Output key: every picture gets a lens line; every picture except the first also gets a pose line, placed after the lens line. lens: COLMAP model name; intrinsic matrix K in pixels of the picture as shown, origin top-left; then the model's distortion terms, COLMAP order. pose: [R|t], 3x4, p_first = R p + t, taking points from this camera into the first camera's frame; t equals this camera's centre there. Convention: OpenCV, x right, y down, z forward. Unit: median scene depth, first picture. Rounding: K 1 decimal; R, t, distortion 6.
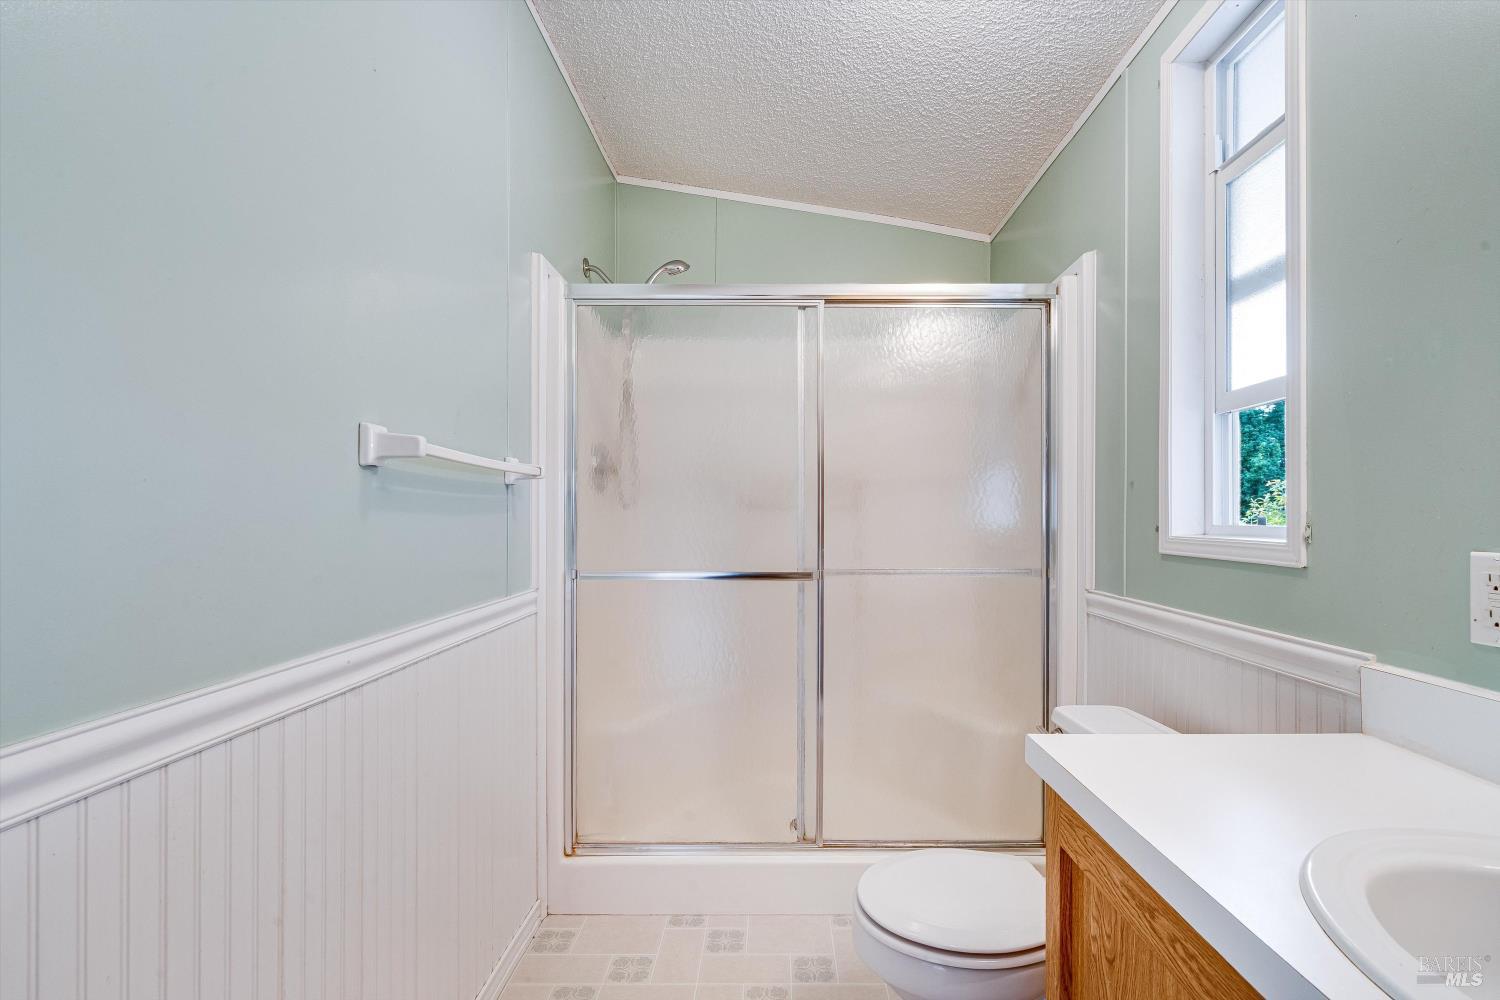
lens RADIAL K [[678.9, 0, 747.1], [0, 678.9, 506.7], [0, 0, 1]] dist [-0.000879, 0.000697]
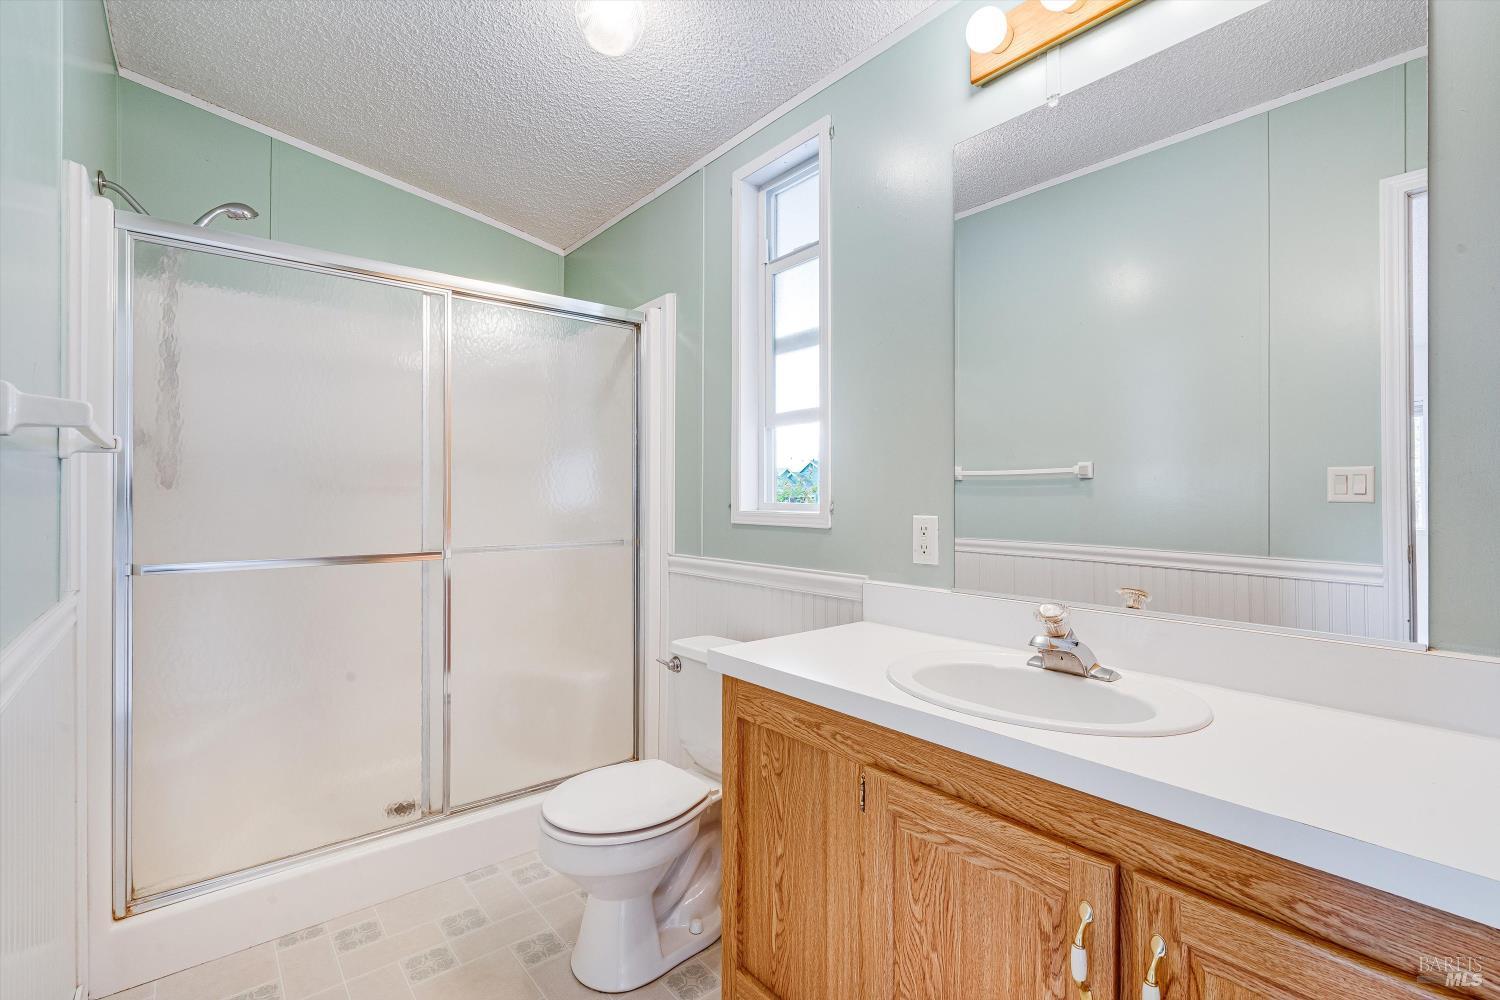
lens RADIAL K [[680.4, 0, 694.1], [0, 680.4, 486.0], [0, 0, 1]] dist [0.001331, 0.000169]
pose [[0.798476, 0.007525, 0.601979, -0.240356], [-0.006155, 0.999972, -0.004336, -0.001919], [-0.601995, -0.000243, 0.798500, -0.066526]]
